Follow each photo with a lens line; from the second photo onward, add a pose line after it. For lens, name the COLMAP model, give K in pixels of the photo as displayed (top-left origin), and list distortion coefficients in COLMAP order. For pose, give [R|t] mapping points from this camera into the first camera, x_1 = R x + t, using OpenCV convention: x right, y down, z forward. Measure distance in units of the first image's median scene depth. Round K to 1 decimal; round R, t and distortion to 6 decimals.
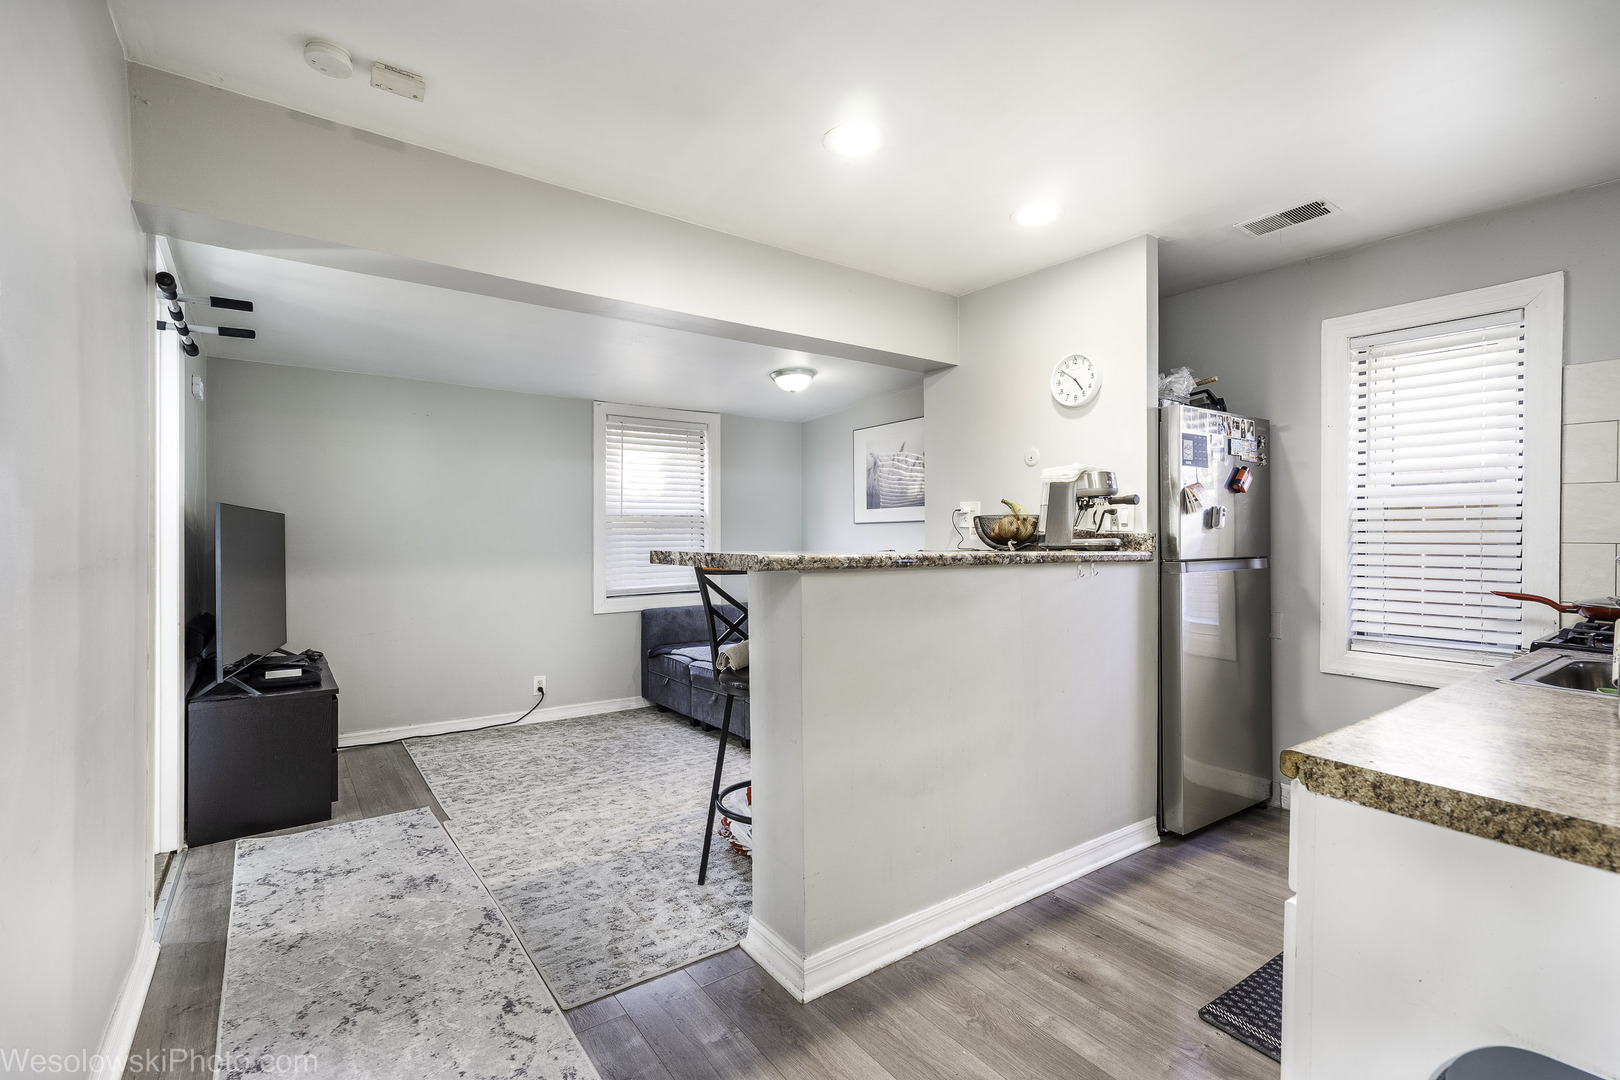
lens RADIAL K [[736.2, 0, 802.2], [0, 736.2, 537.5], [0, 0, 1]] dist [0.001501, 0.001159]
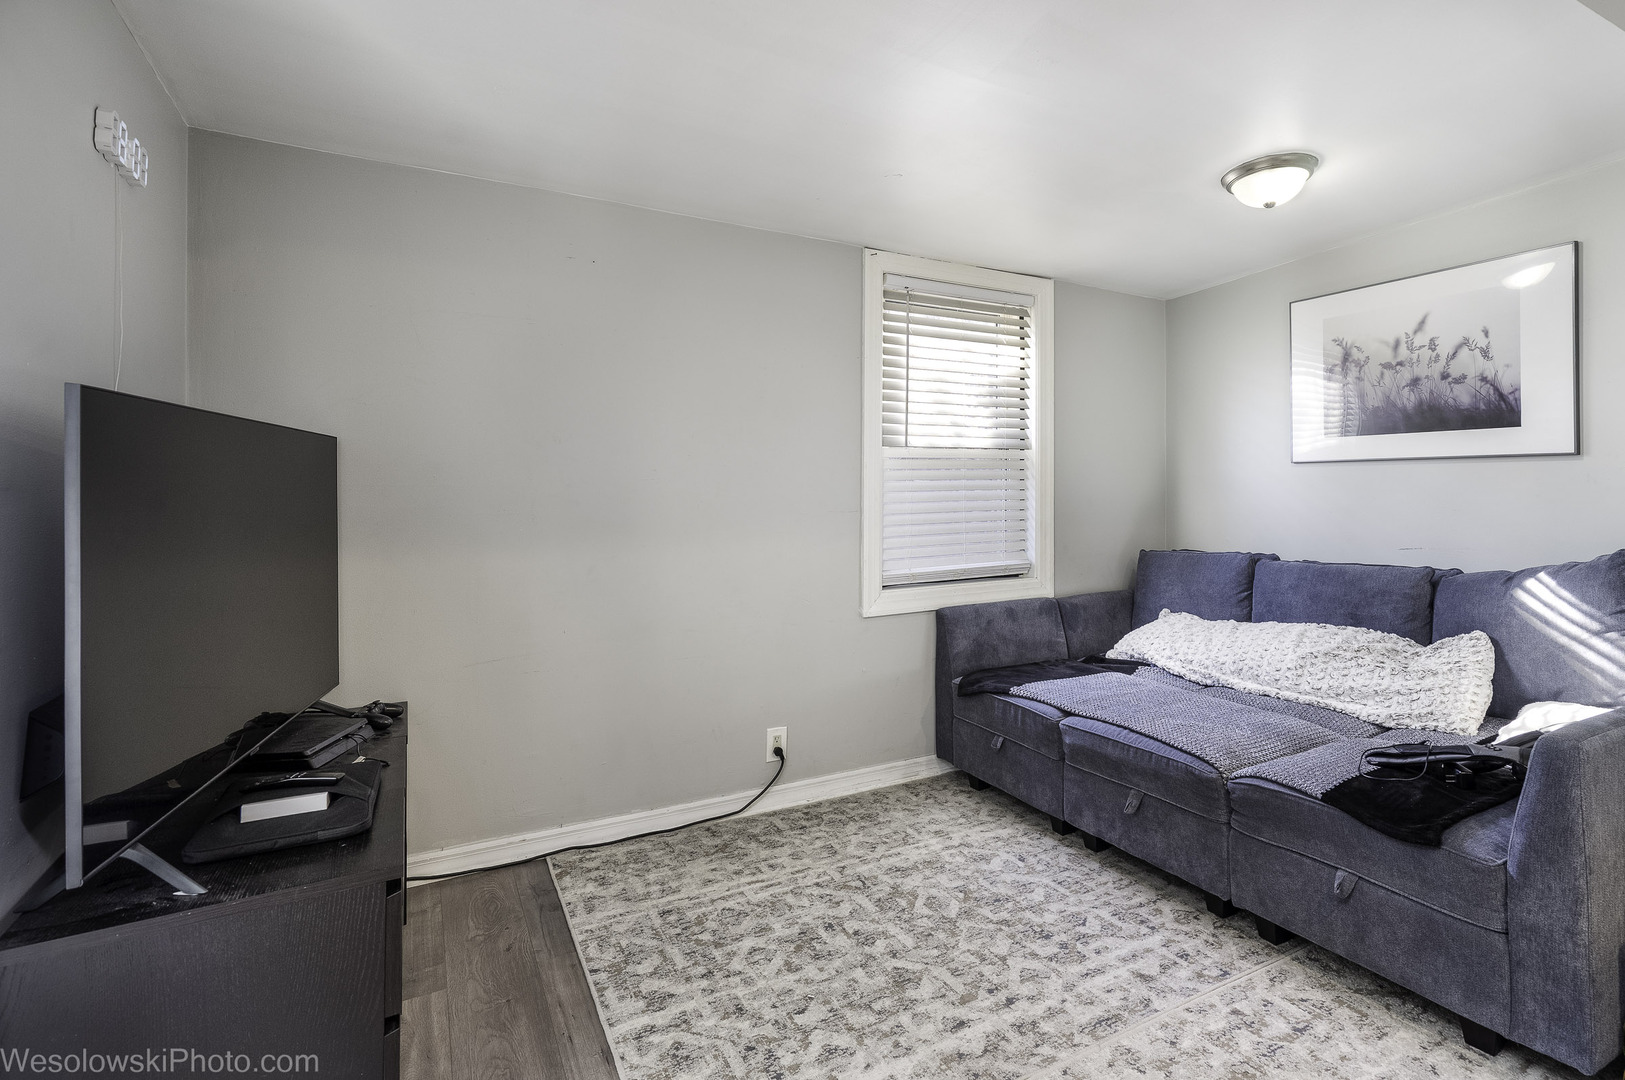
lens RADIAL K [[738.5, 0, 853.5], [0, 738.5, 479.3], [0, 0, 1]] dist [0.001501, 0.001159]
pose [[0.995663, 0.004404, -0.092929, -0.263293], [-0.005062, 0.999964, -0.006845, -0.000044], [0.092895, 0.007286, 0.995649, 0.467107]]
